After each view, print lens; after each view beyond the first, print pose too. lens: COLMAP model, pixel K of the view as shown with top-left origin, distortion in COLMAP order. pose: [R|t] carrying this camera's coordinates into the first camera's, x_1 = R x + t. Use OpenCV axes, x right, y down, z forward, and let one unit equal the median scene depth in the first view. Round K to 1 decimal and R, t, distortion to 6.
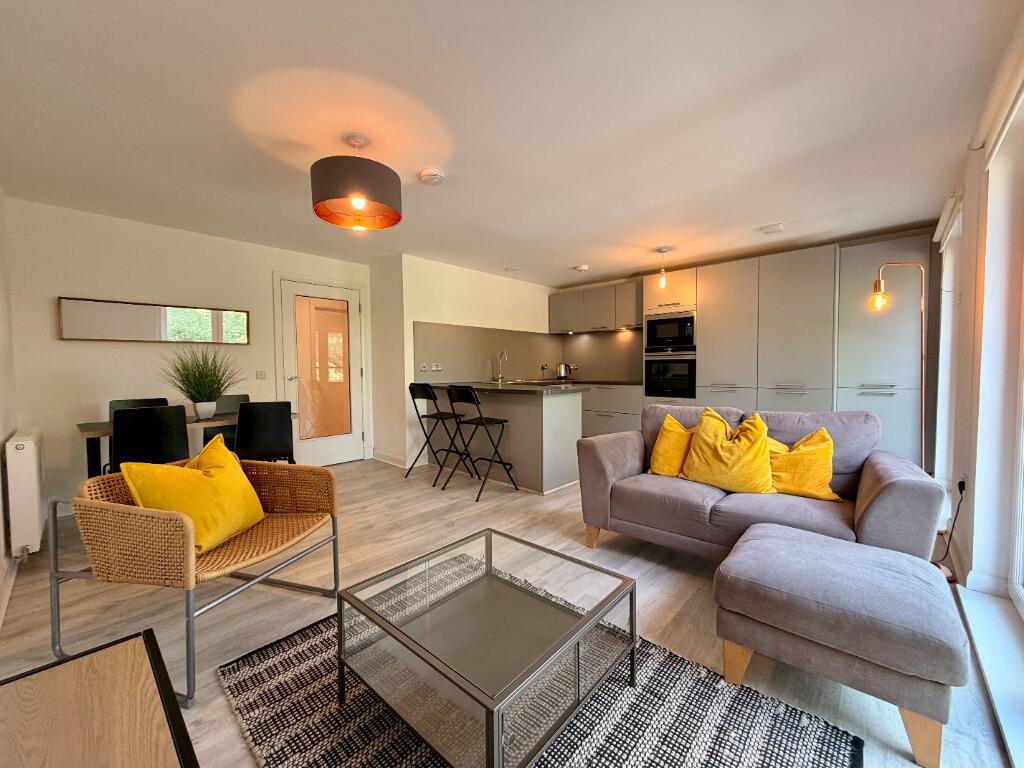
lens RADIAL K [[406.6, 0, 512.0], [0, 406.6, 384.0], [0, 0, 1]] dist [0.000126, -0.000284]
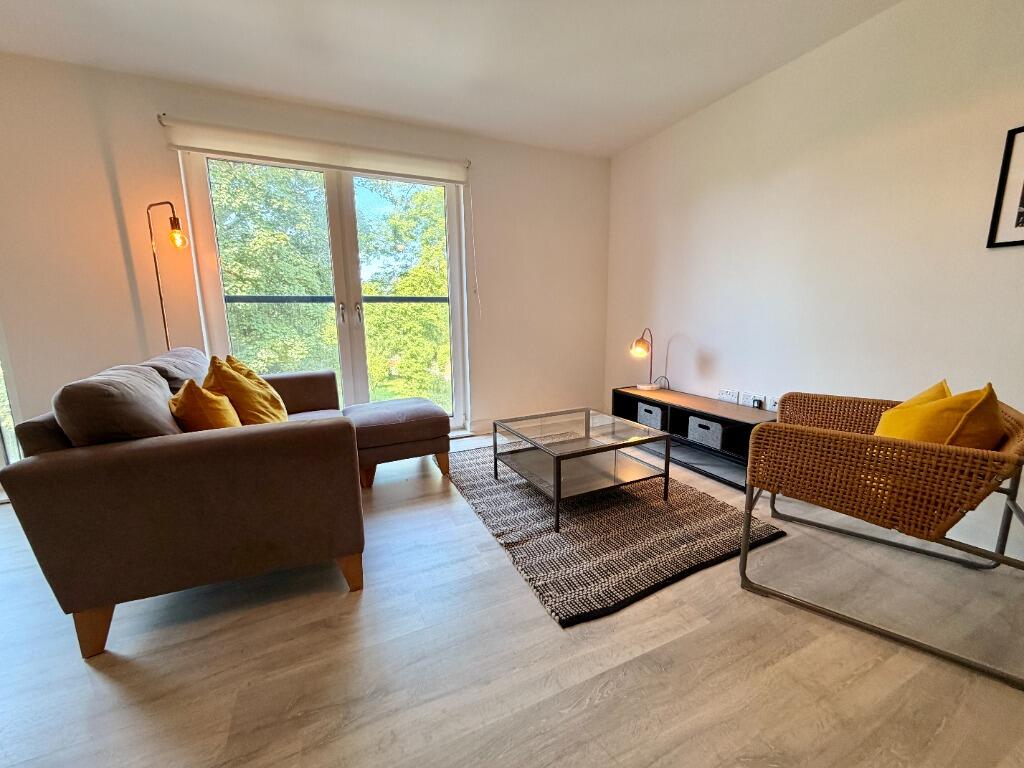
lens RADIAL K [[406.6, 0, 512.0], [0, 406.6, 384.0], [0, 0, 1]] dist [0.000126, -0.000284]
pose [[-0.919701, -0.045359, 0.389990, -0.128017], [0.037344, 0.978694, 0.201898, -0.009130], [-0.390838, 0.200249, -0.898413, 0.725707]]
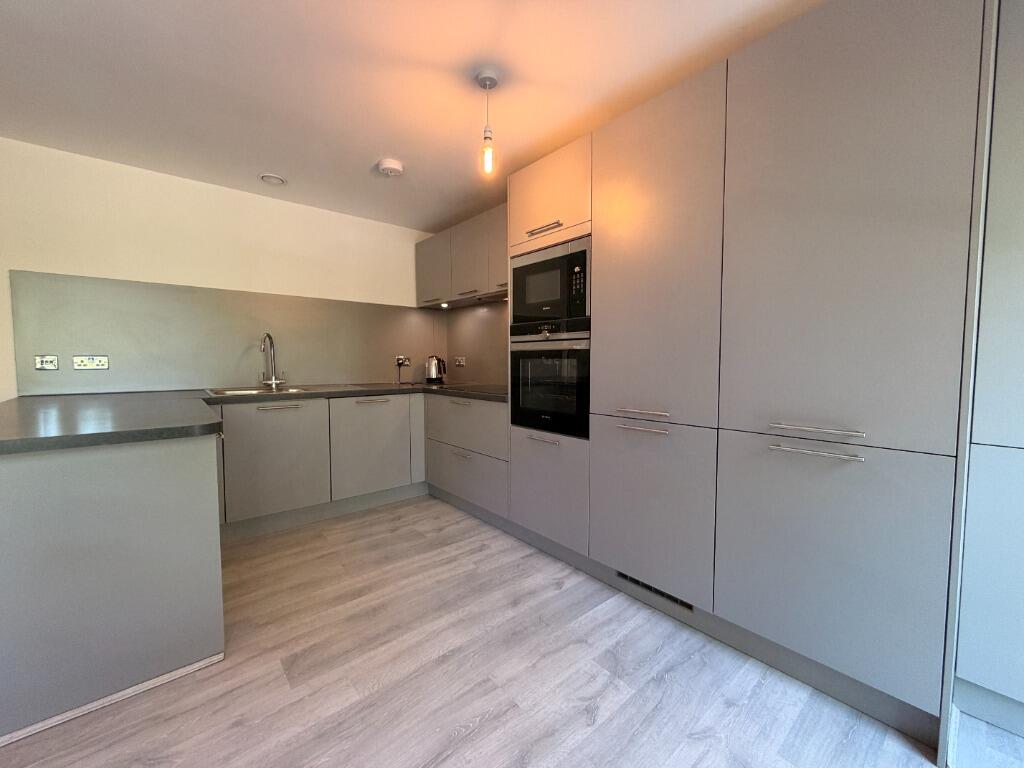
lens RADIAL K [[413.2, 0, 506.6], [0, 413.2, 385.6], [0, 0, 1]] dist [-0.000190, 0.000004]
pose [[0.989829, 0.018046, -0.141113, 0.410065], [-0.015107, 0.999647, 0.021868, -0.029764], [0.141458, -0.019514, 0.989752, 0.532373]]
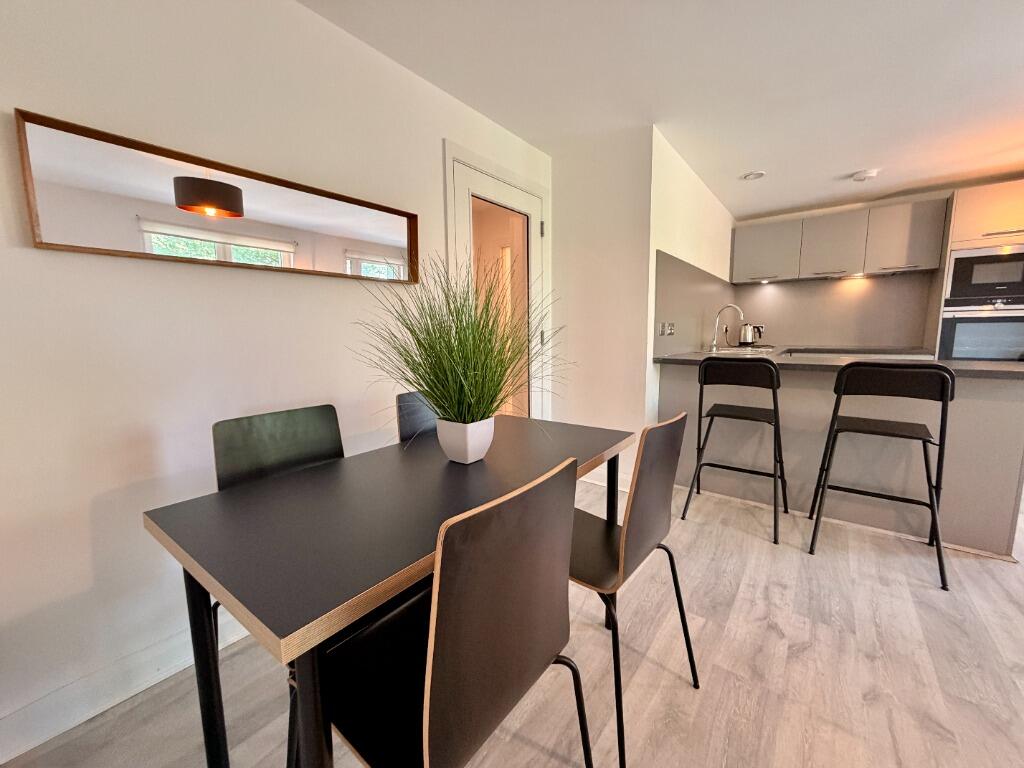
lens RADIAL K [[406.6, 0, 512.0], [0, 406.6, 384.0], [0, 0, 1]] dist [0.000126, -0.000284]
pose [[0.996860, -0.012240, 0.078228, -0.465585], [0.005539, 0.996339, 0.085313, -0.011143], [-0.078986, -0.084612, 0.993278, 0.388704]]
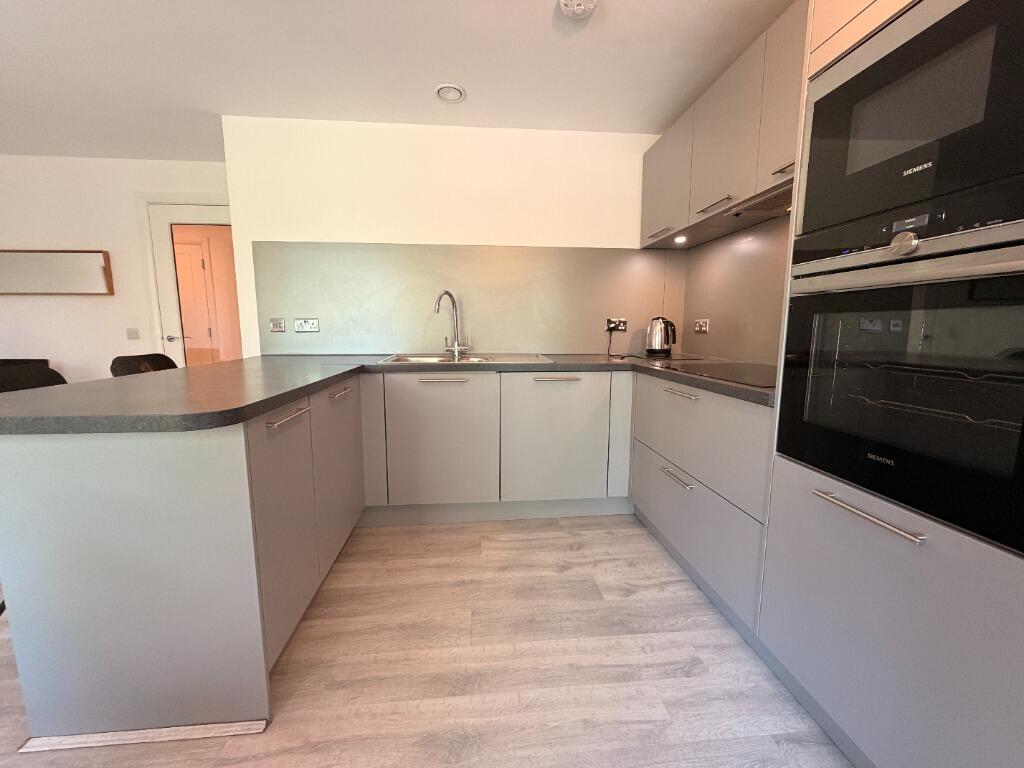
lens RADIAL K [[413.2, 0, 506.6], [0, 413.2, 385.6], [0, 0, 1]] dist [-0.000190, 0.000004]
pose [[0.733277, 0.104469, -0.671856, 0.387111], [-0.036897, 0.992784, 0.114101, -0.032449], [0.678928, -0.058879, 0.731840, 0.755295]]
